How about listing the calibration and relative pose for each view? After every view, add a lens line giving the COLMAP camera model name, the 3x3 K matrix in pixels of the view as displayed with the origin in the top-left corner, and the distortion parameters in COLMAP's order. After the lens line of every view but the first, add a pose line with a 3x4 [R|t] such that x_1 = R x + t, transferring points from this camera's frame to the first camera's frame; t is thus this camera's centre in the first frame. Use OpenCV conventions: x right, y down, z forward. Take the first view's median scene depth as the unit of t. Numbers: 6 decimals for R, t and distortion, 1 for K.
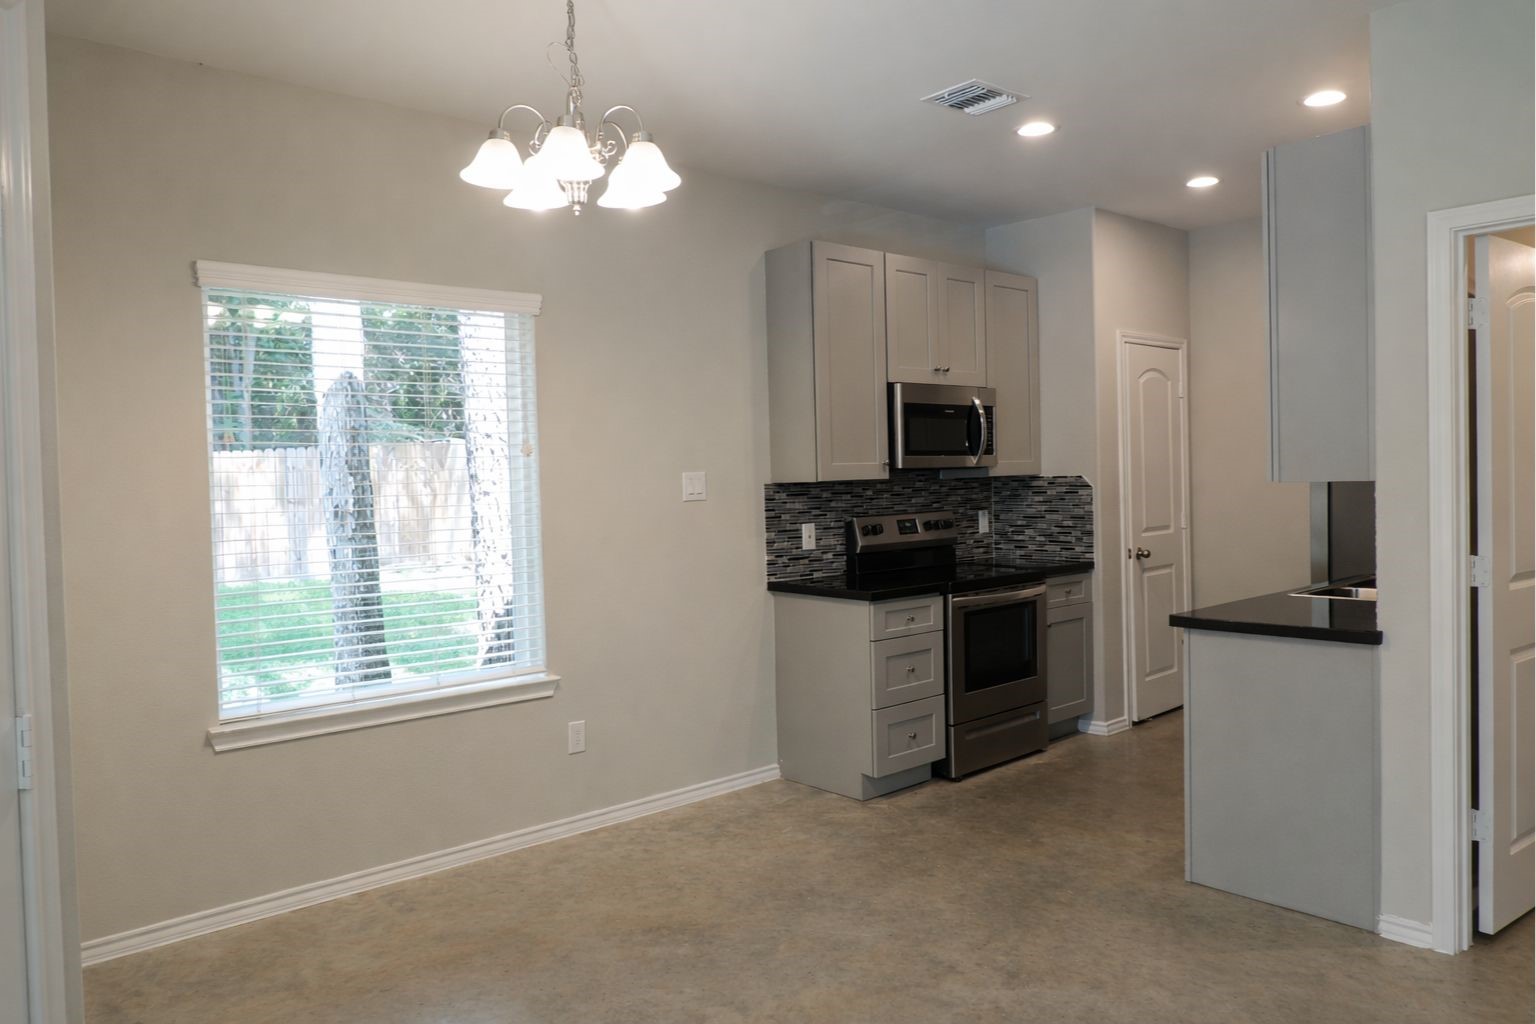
lens RADIAL K [[1066.5, 0, 768.0], [0, 1066.5, 512.0], [0, 0, 1]] dist [0.001498, -0.000008]
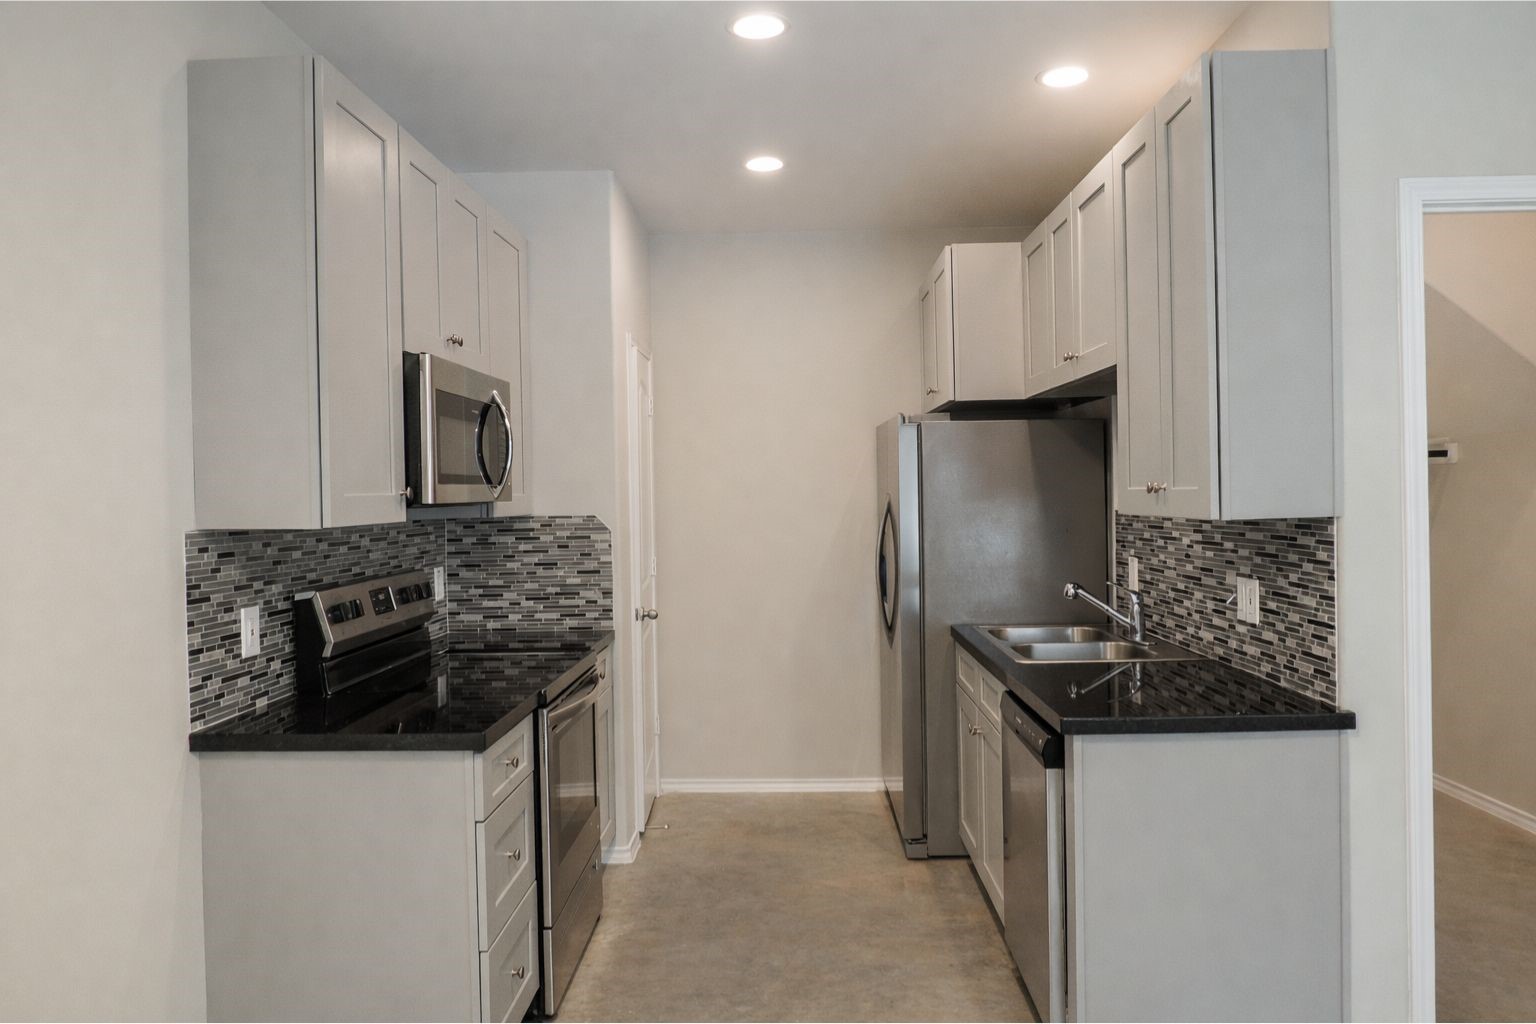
lens RADIAL K [[1066.5, 0, 768.0], [0, 1066.5, 512.0], [0, 0, 1]] dist [0.001498, -0.000008]
pose [[0.682660, -0.004016, 0.730725, -0.162017], [0.030951, 0.999246, -0.023423, -0.015354], [-0.730080, 0.038607, 0.682270, 0.425030]]
